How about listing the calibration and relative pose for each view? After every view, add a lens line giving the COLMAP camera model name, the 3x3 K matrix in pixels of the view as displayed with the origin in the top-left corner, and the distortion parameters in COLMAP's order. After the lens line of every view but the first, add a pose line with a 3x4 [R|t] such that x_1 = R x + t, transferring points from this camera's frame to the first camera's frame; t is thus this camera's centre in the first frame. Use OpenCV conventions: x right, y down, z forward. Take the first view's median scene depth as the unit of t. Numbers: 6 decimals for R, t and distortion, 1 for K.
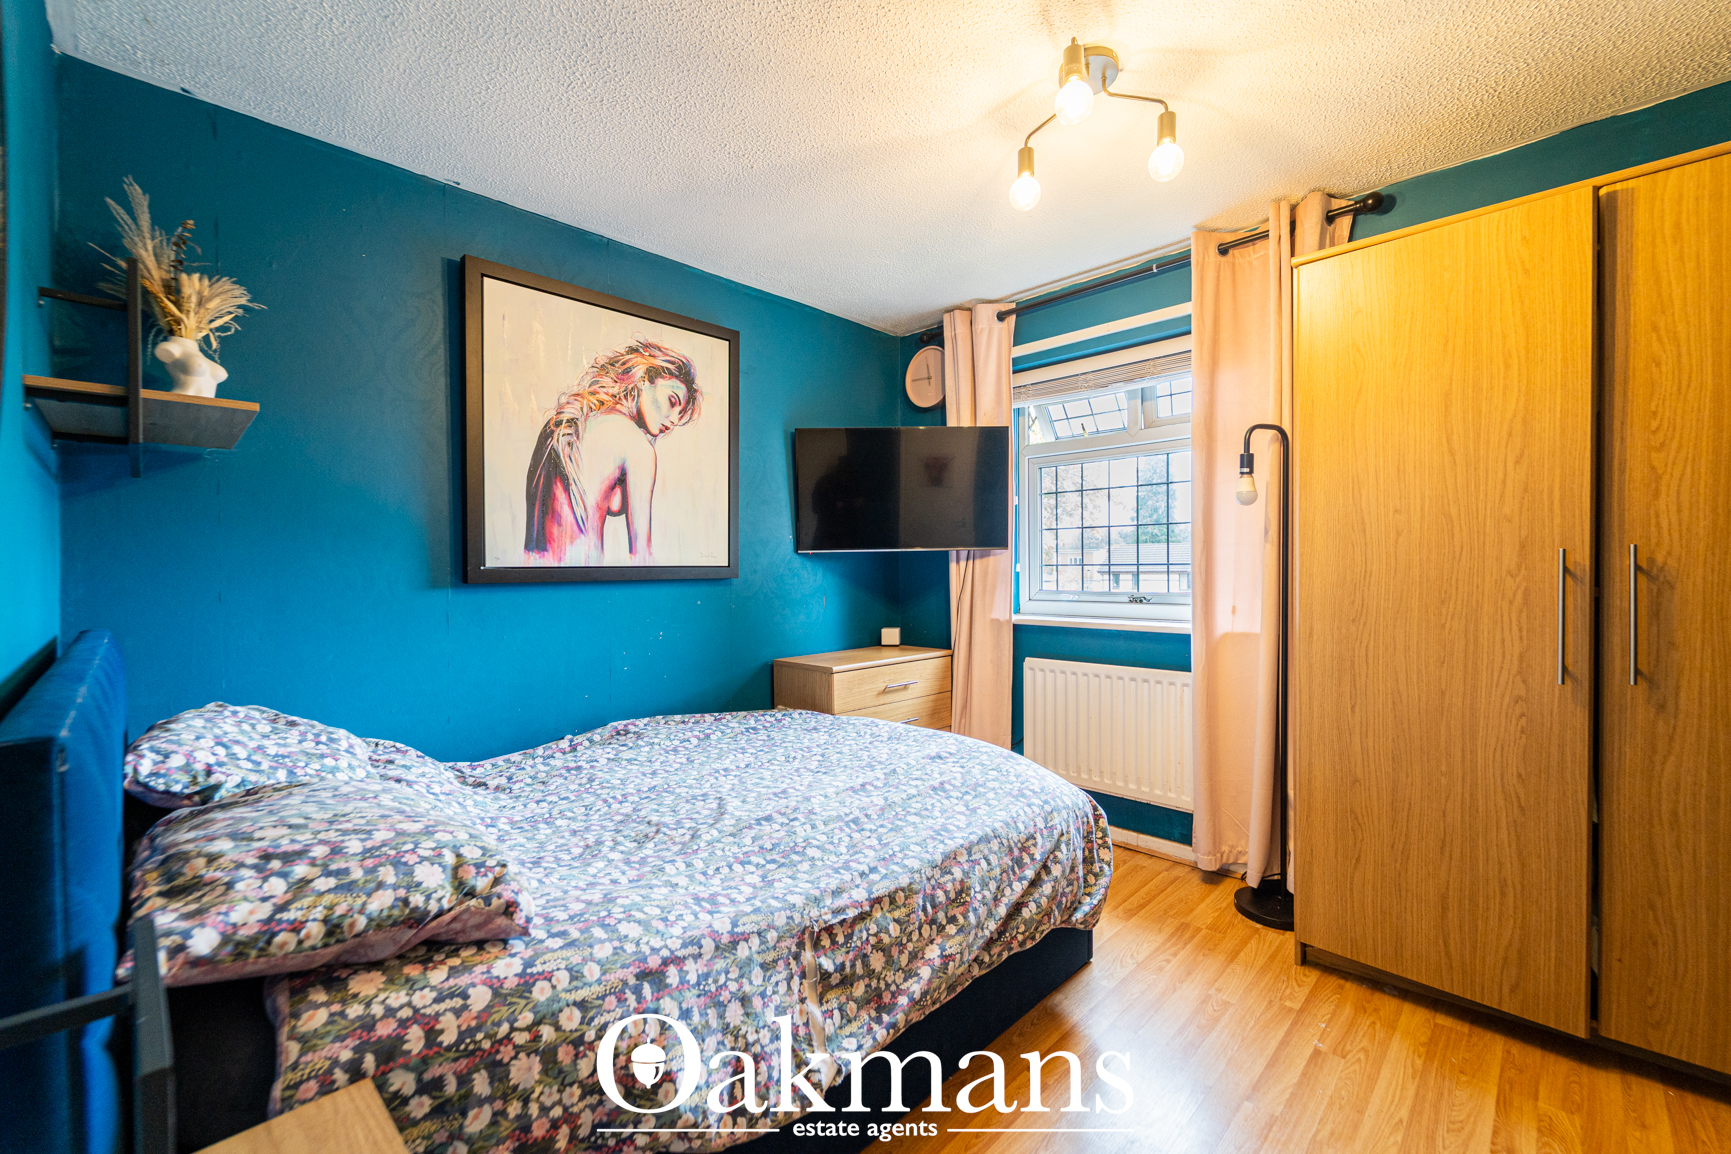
lens RADIAL K [[705.4, 0, 873.3], [0, 705.4, 573.6], [0, 0, 1]] dist [-0.000792, -0.000857]
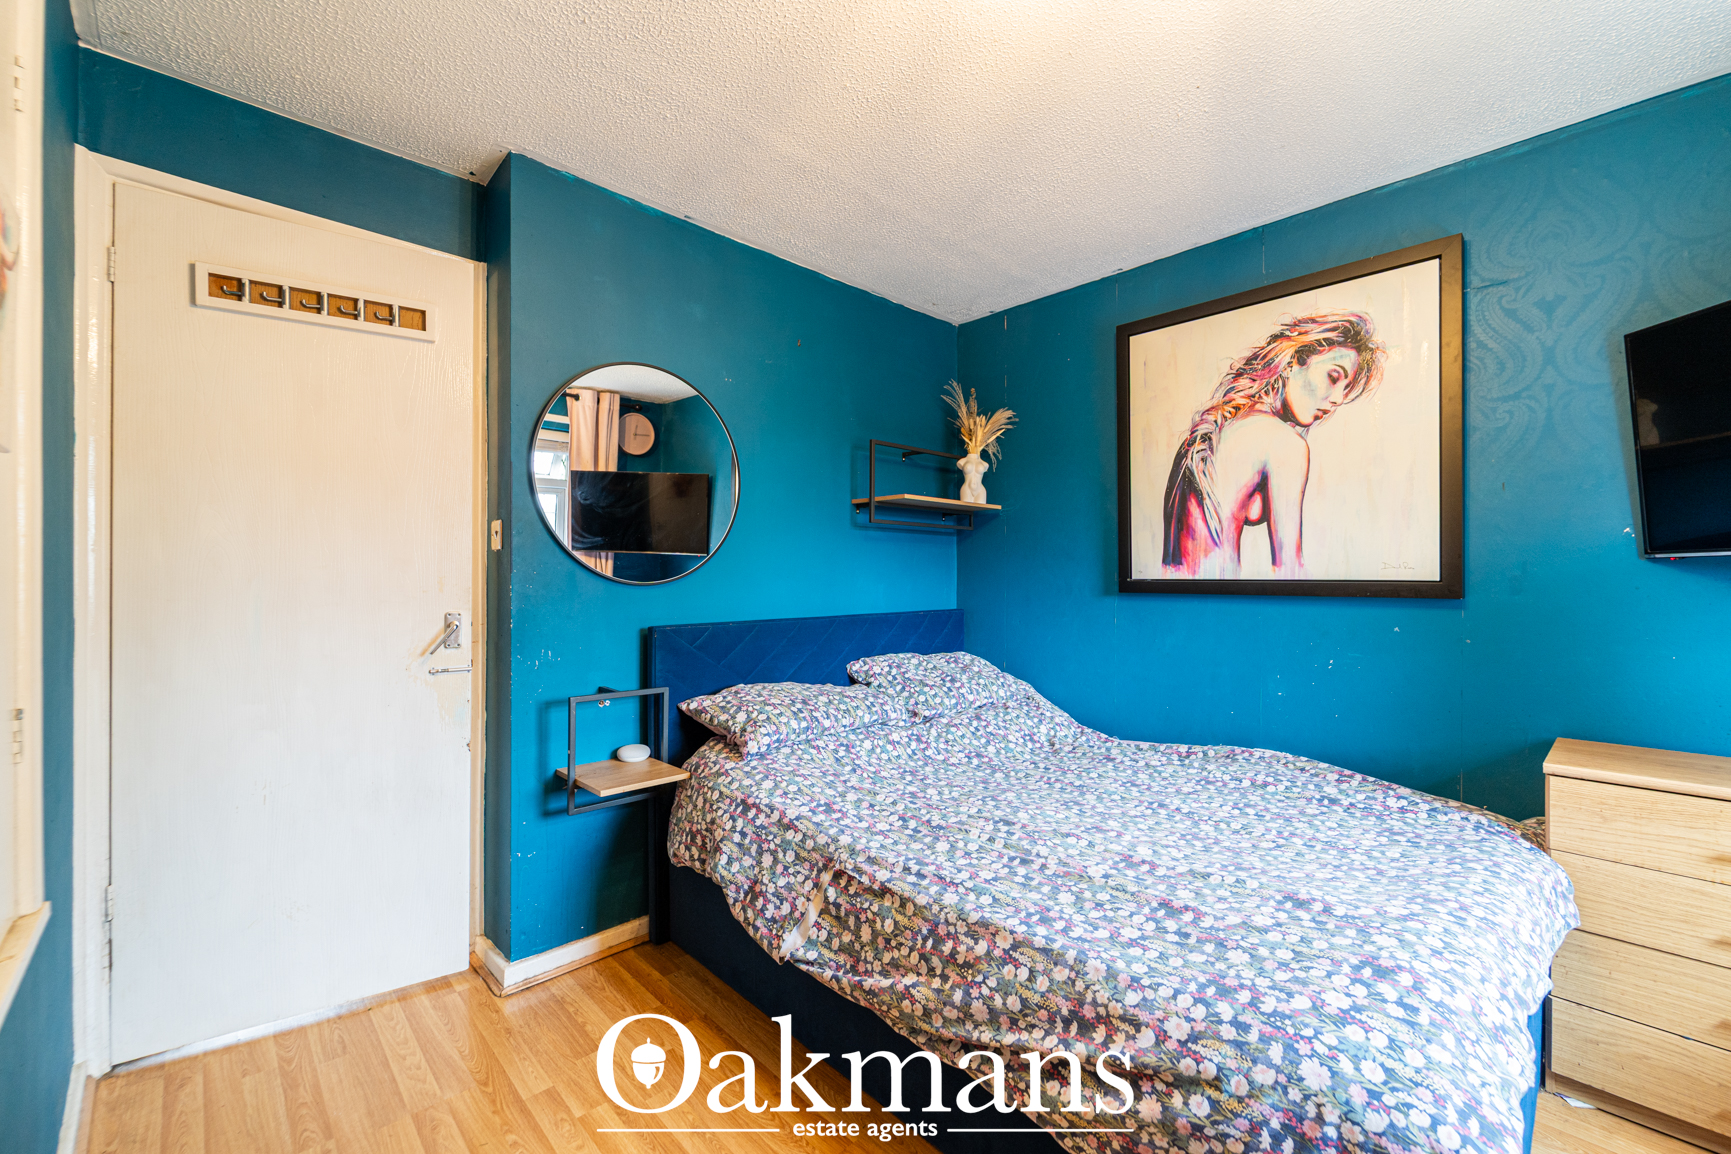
lens RADIAL K [[705.4, 0, 873.3], [0, 705.4, 573.6], [0, 0, 1]] dist [-0.000792, -0.000857]
pose [[-0.034950, 0.004502, -0.999379, 0.624632], [-0.009041, 0.999948, 0.004821, -0.019461], [0.999348, 0.009204, -0.034908, 0.574250]]
